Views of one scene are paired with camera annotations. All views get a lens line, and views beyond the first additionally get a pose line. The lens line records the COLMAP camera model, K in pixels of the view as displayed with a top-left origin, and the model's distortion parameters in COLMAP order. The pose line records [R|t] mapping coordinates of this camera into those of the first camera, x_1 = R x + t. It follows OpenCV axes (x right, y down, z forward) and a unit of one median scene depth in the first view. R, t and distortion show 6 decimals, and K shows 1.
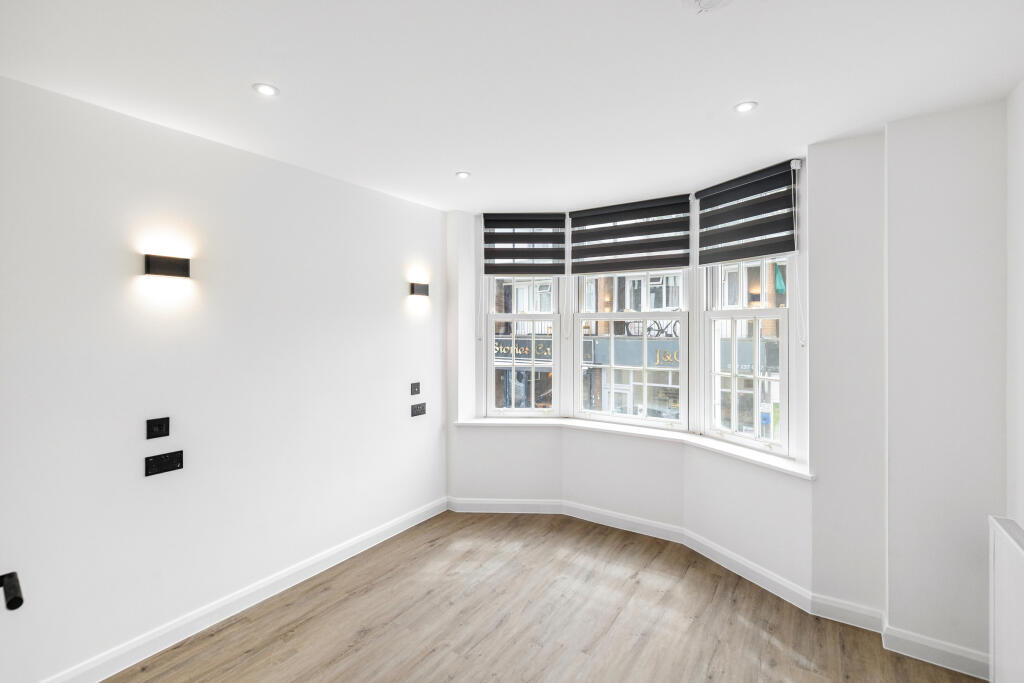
lens RADIAL K [[478.1, 0, 512.0], [0, 478.1, 341.5], [0, 0, 1]] dist [0.000587, -0.000862]
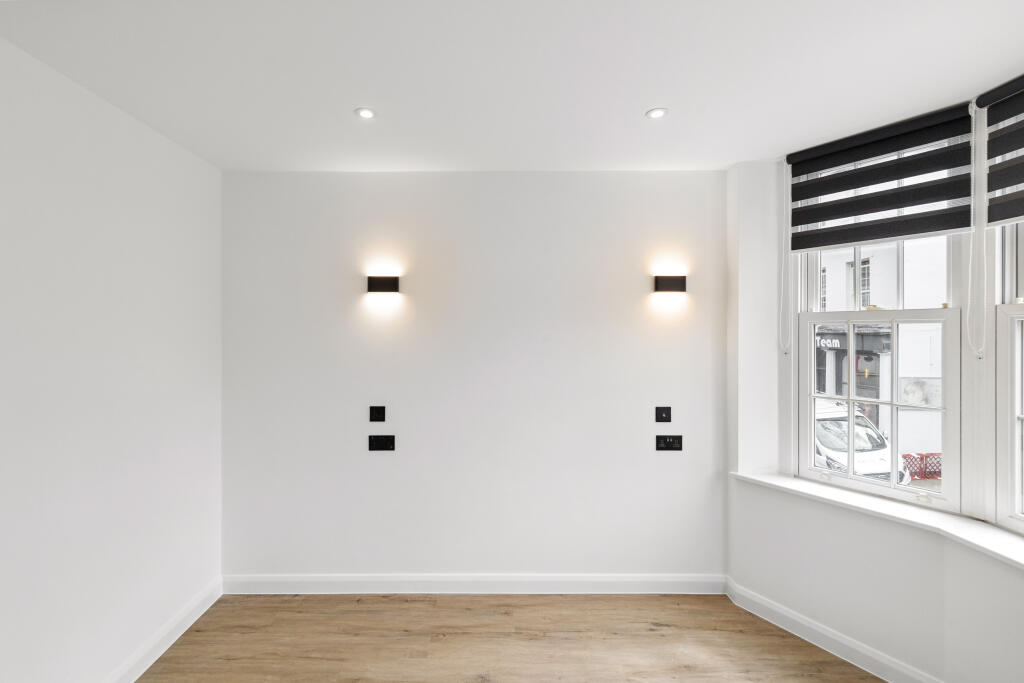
lens RADIAL K [[478.1, 0, 512.0], [0, 478.1, 341.5], [0, 0, 1]] dist [0.000587, -0.000862]
pose [[0.532821, 0.009122, -0.846179, 0.327799], [-0.026073, 0.999644, -0.005641, -0.007129], [0.845826, 0.025068, 0.532870, 0.403743]]
